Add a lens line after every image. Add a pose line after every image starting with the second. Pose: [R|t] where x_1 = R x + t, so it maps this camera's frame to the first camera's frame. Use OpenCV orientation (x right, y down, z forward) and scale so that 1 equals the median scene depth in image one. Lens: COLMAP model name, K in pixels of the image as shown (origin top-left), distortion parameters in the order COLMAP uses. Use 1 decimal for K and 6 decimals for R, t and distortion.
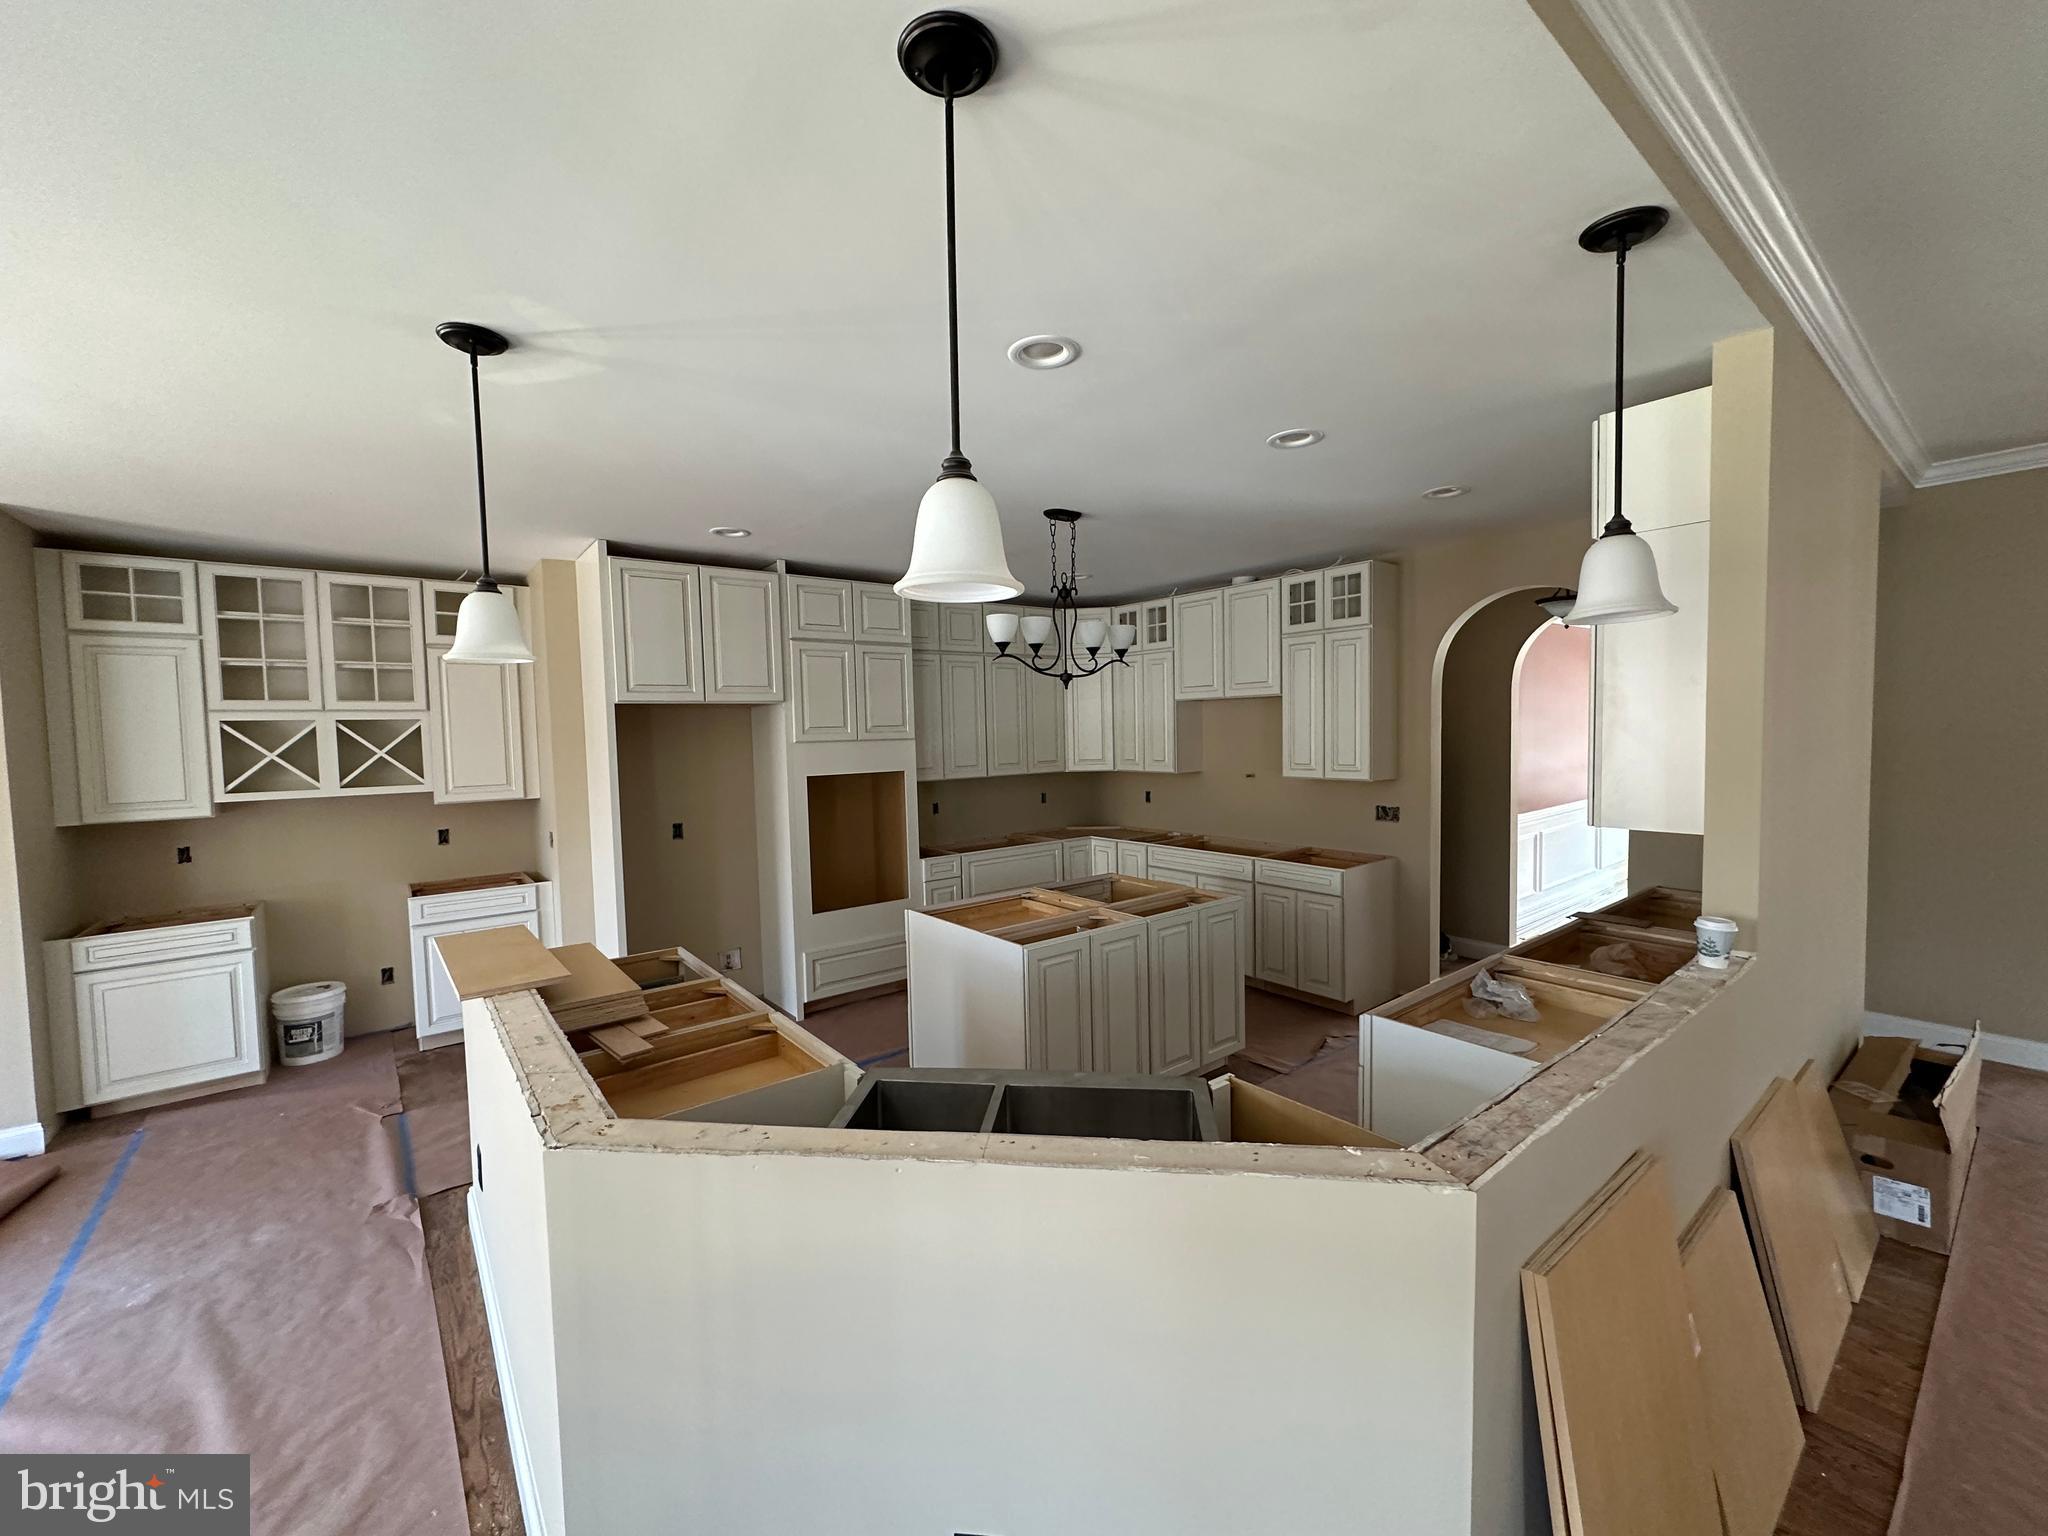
lens RADIAL K [[809.5, 0, 1016.1], [0, 809.5, 768.5], [0, 0, 1]] dist [-0.000763, 0.000214]
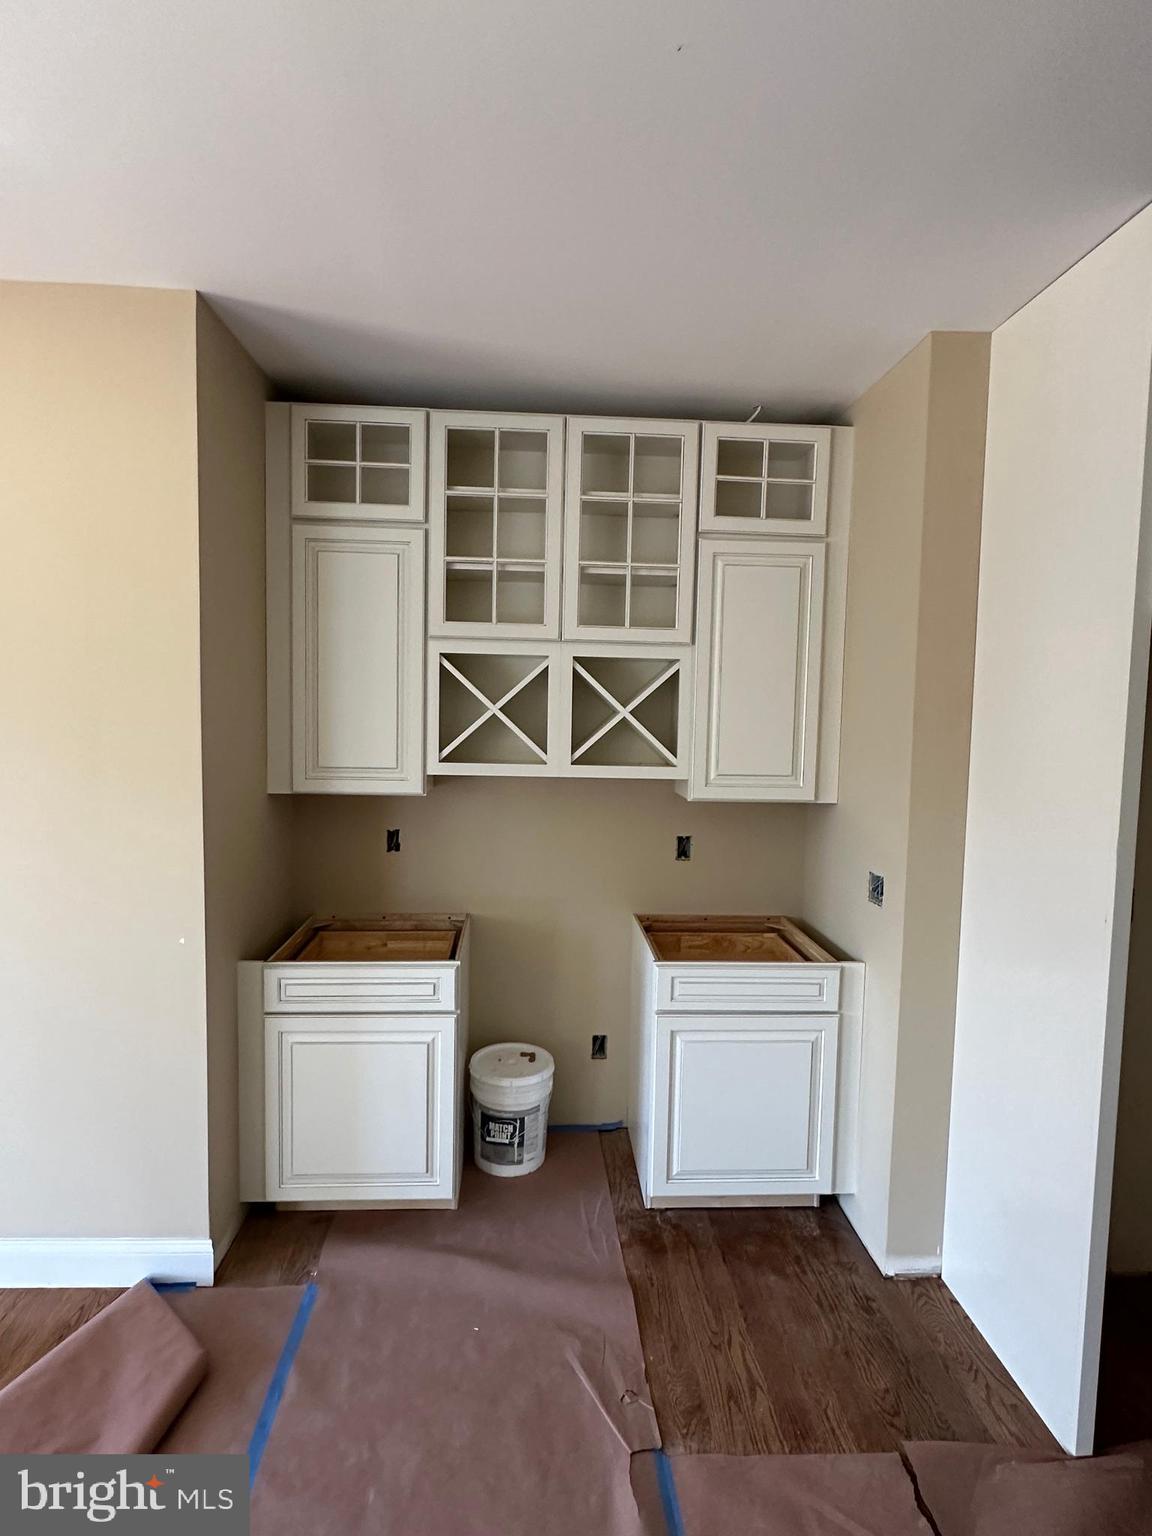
lens RADIAL K [[854.9, 0, 576.0], [0, 854.9, 768.0], [0, 0, 1]] dist [-0.001876, 0.000016]
pose [[0.813316, 0.084159, -0.575703, -0.475515], [-0.067891, 0.996451, 0.049754, -0.007094], [0.577847, -0.001380, 0.816144, 0.485809]]
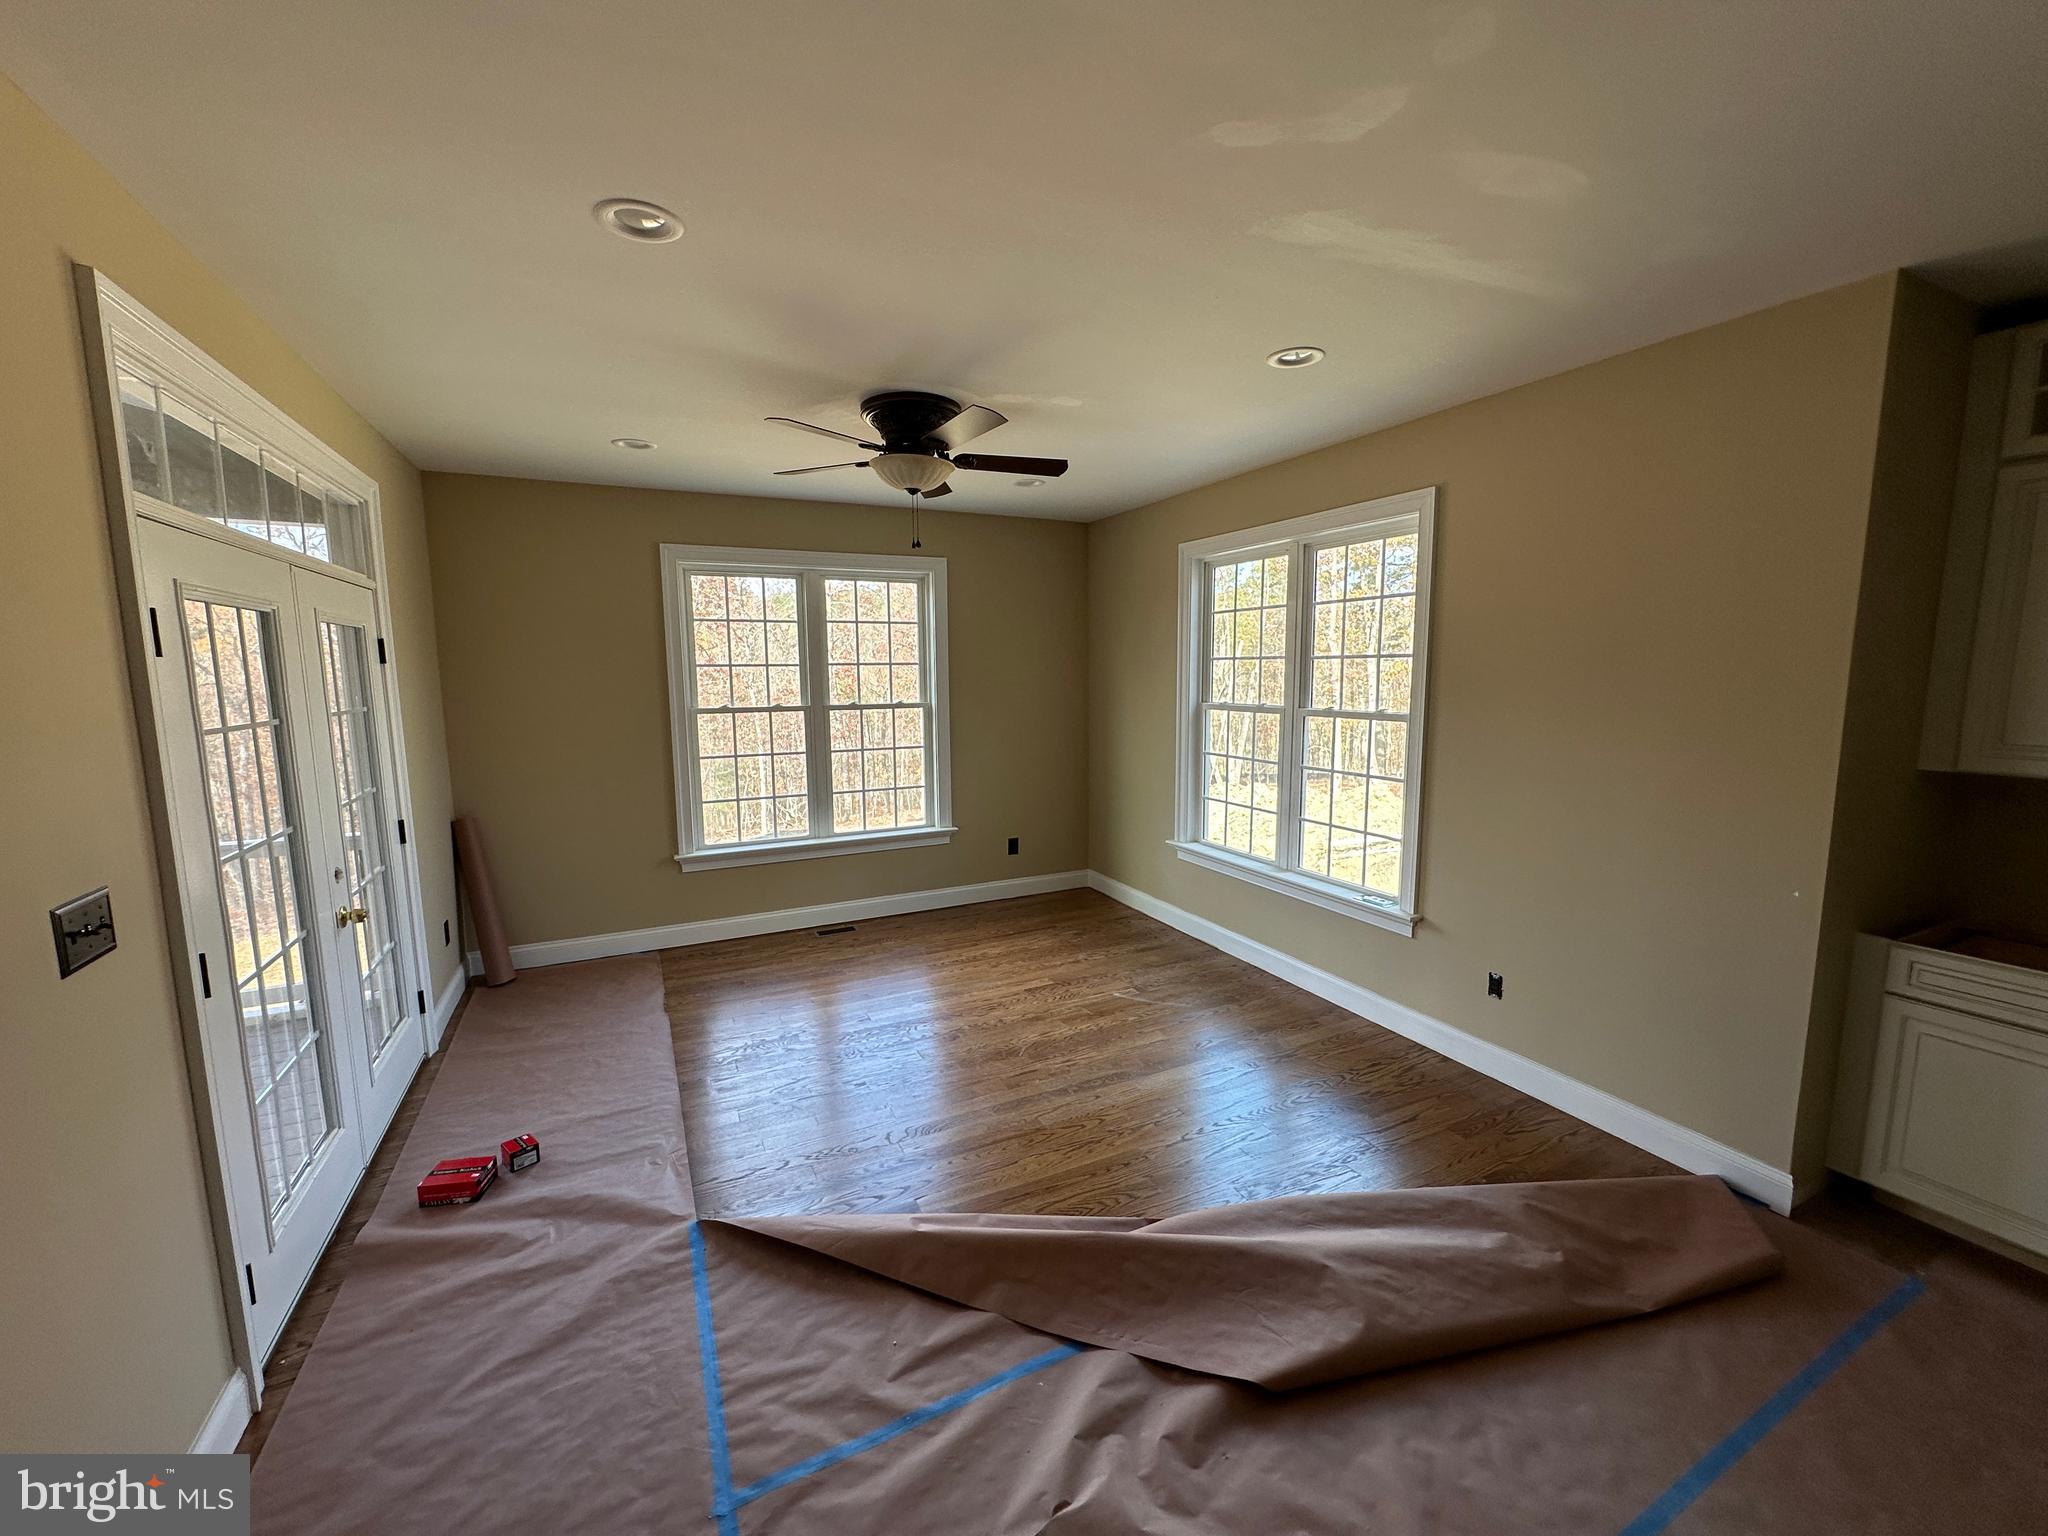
lens RADIAL K [[809.5, 0, 1016.1], [0, 809.5, 768.5], [0, 0, 1]] dist [-0.000763, 0.000214]
pose [[-0.206945, 0.149068, -0.966929, -0.340749], [-0.034631, 0.986589, 0.159511, -0.010150], [0.977739, 0.066496, -0.199007, 0.360117]]
